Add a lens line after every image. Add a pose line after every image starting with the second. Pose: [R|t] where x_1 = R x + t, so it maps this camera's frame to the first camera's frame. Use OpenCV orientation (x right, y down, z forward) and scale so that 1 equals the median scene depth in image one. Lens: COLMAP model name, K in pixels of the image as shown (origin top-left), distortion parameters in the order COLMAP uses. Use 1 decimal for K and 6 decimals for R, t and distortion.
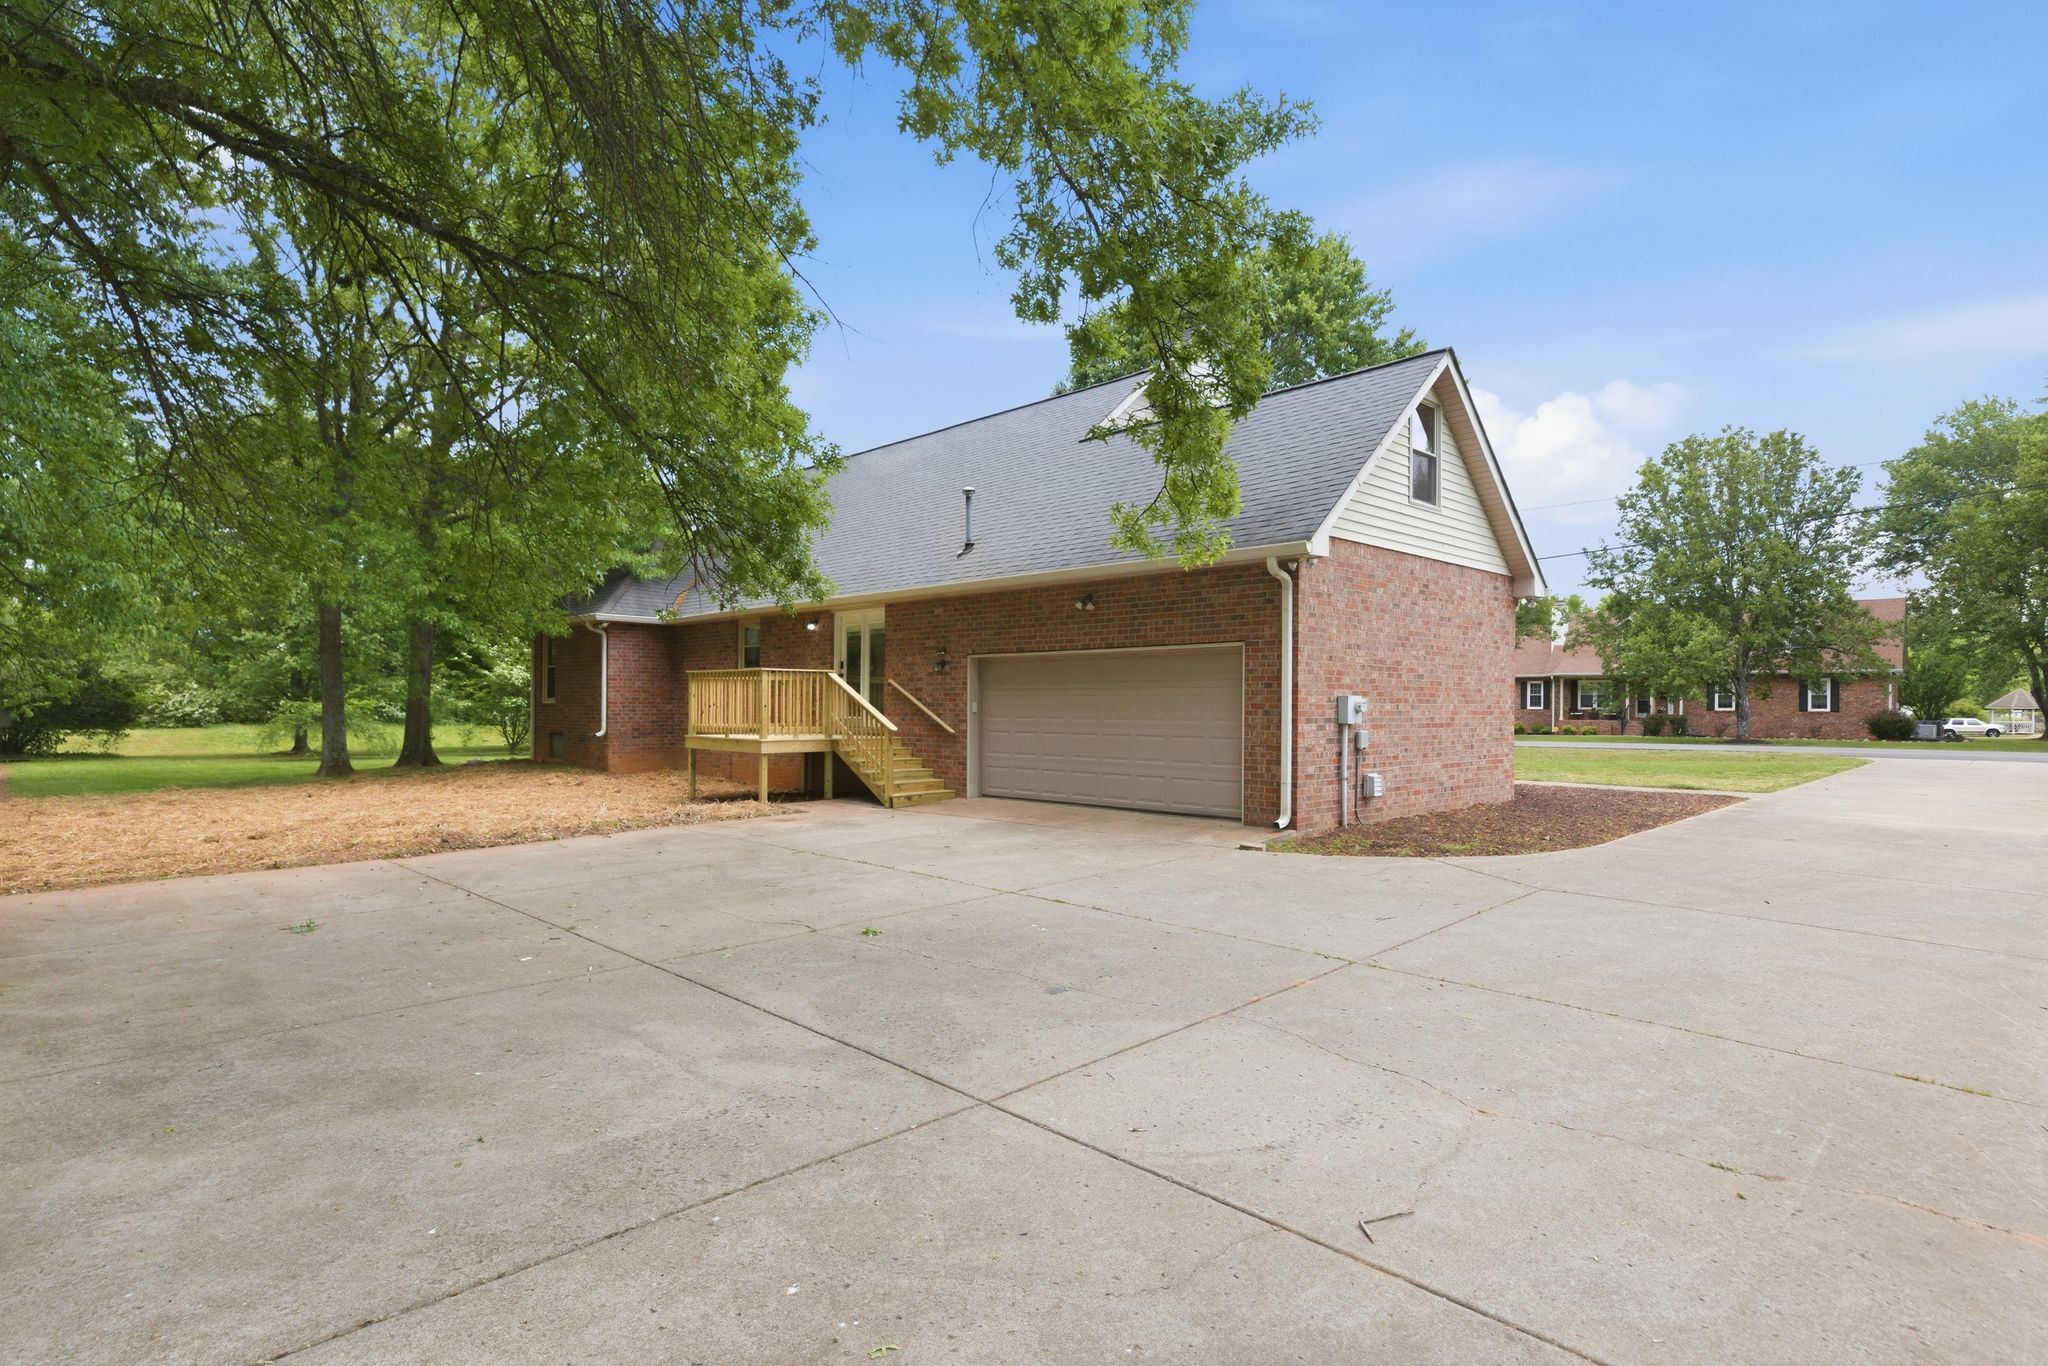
lens RADIAL K [[1064.2, 0, 1024.0], [0, 1064.2, 683.0], [0, 0, 1]] dist [-0.000068, 0.002022]
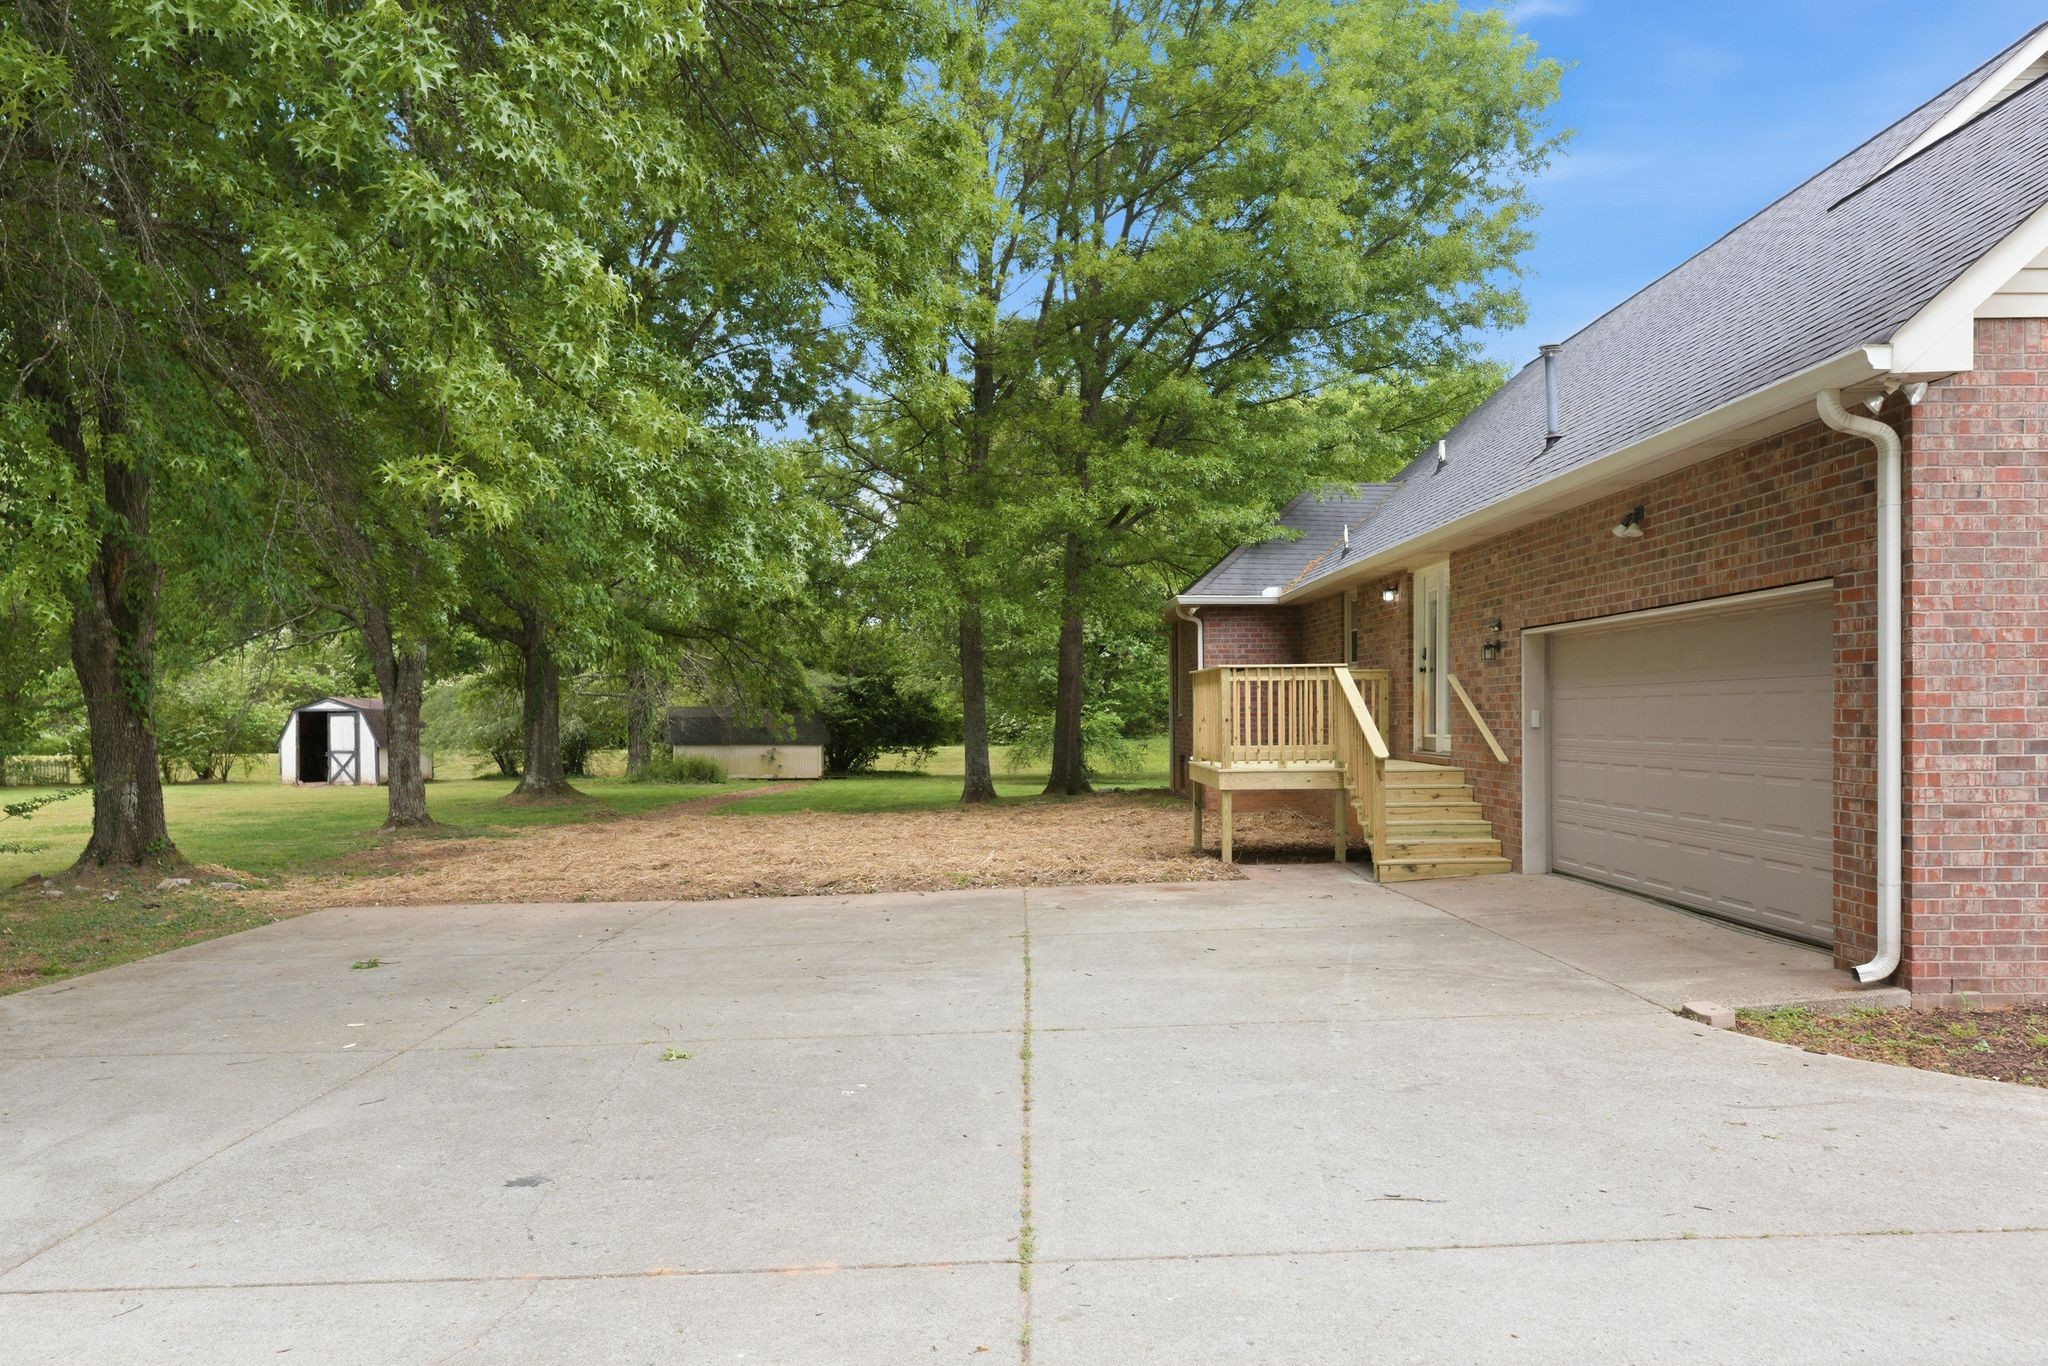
lens RADIAL K [[1502.4, 0, 1015.4], [0, 1502.4, 715.5], [0, 0, 1]] dist [0.005215, 0.001608]
pose [[0.721804, -0.009562, -0.692032, 0.327331], [0.024871, 0.999617, 0.012129, 0.003771], [0.691651, -0.025966, 0.721765, 0.215851]]
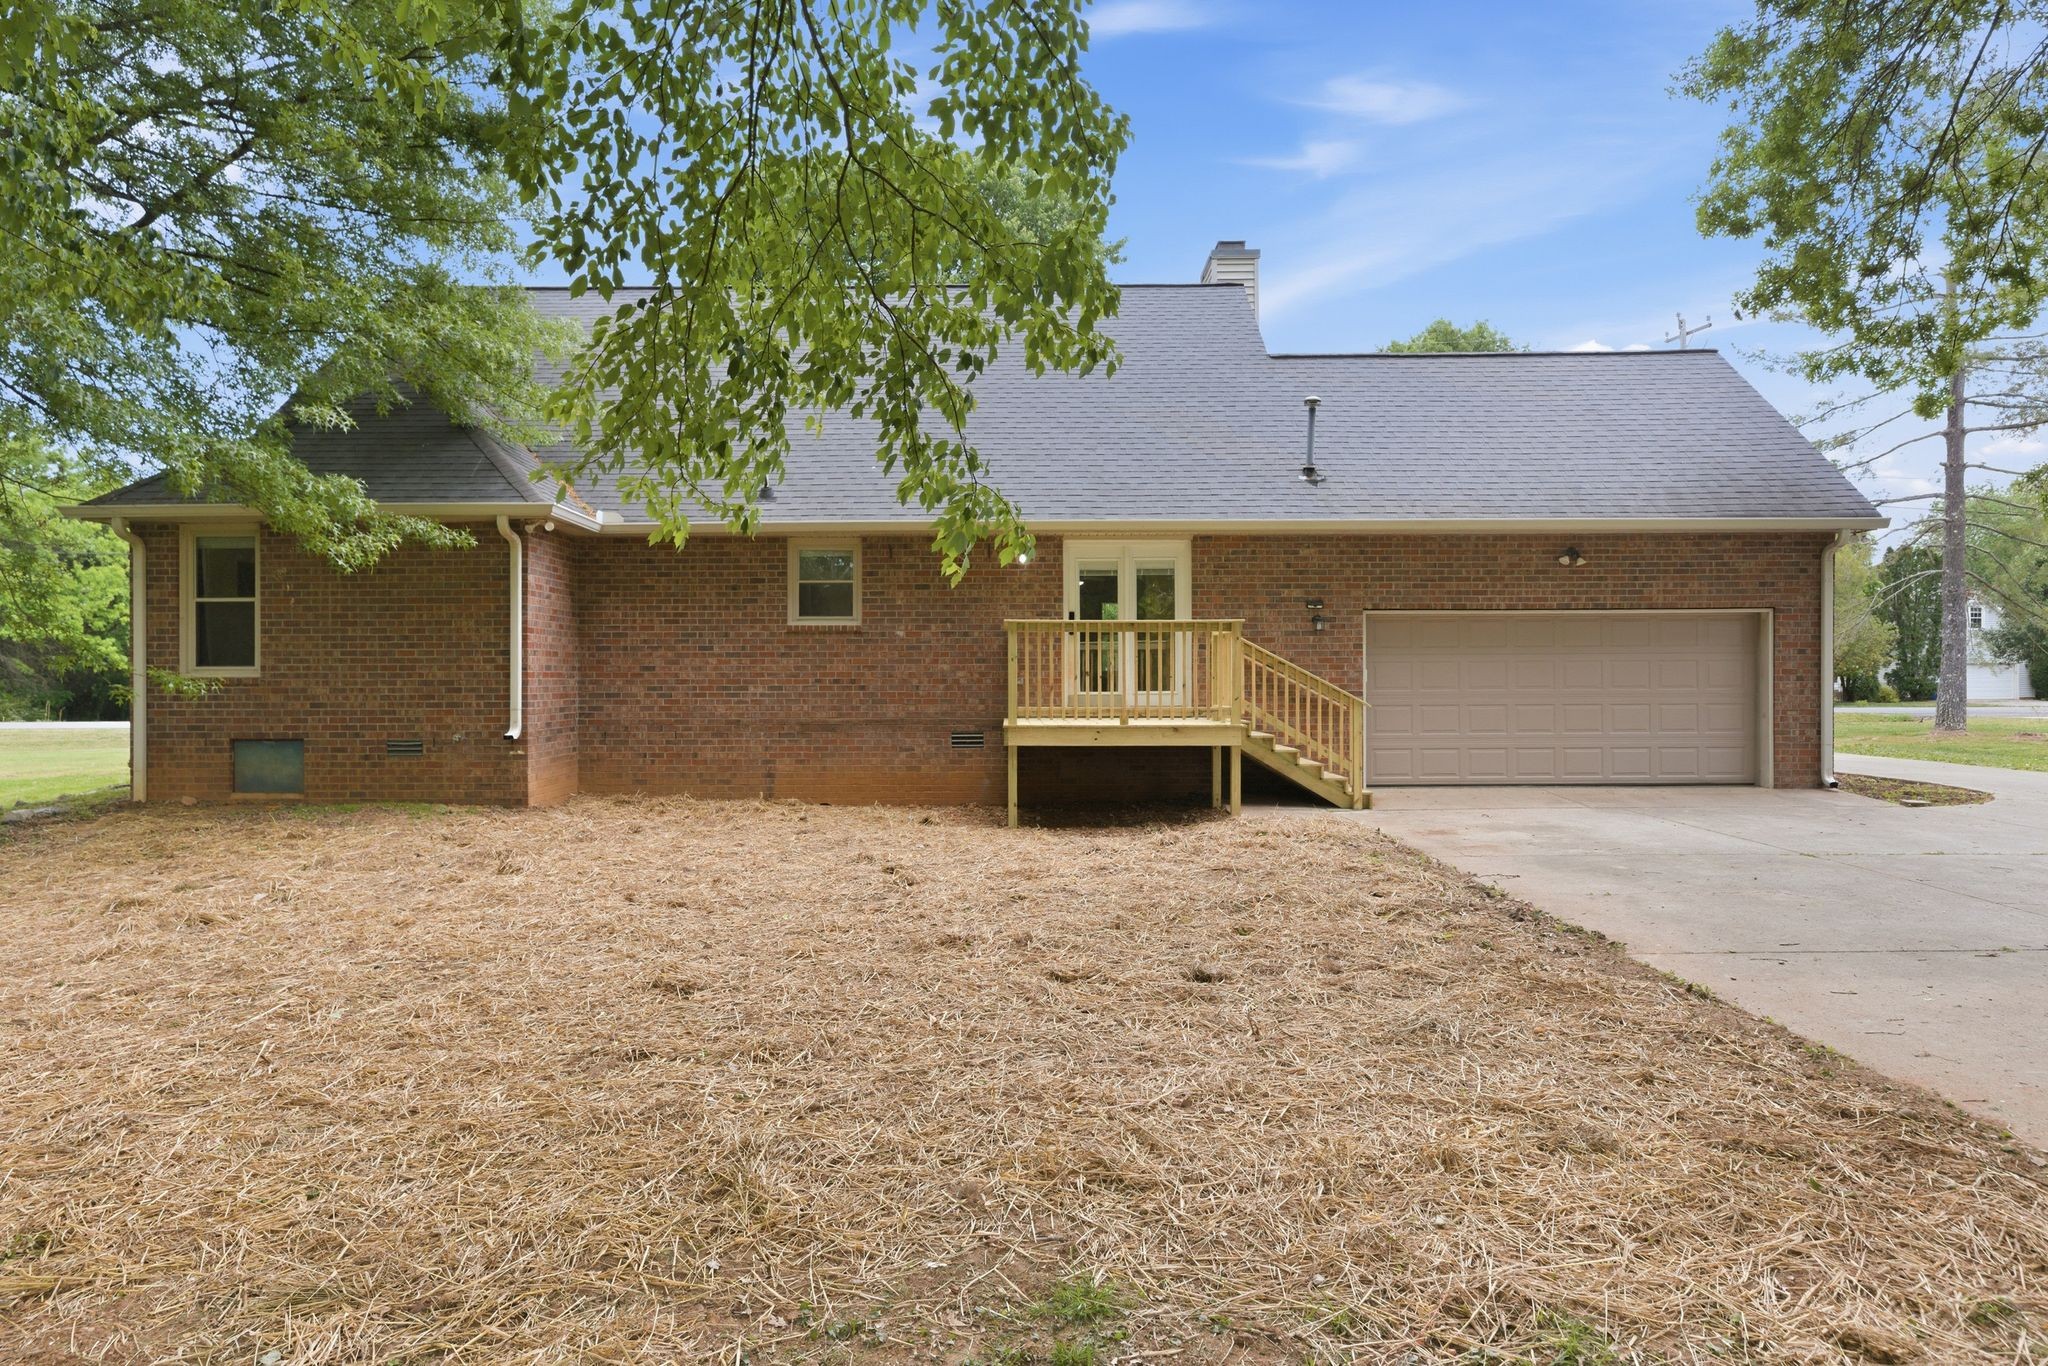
lens RADIAL K [[1064.2, 0, 1024.0], [0, 1064.2, 683.0], [0, 0, 1]] dist [-0.000068, 0.002022]
pose [[0.706031, -0.005473, 0.708160, -0.818694], [-0.009007, 0.999820, 0.016707, 0.017330], [-0.708123, -0.018174, 0.705855, 0.635759]]
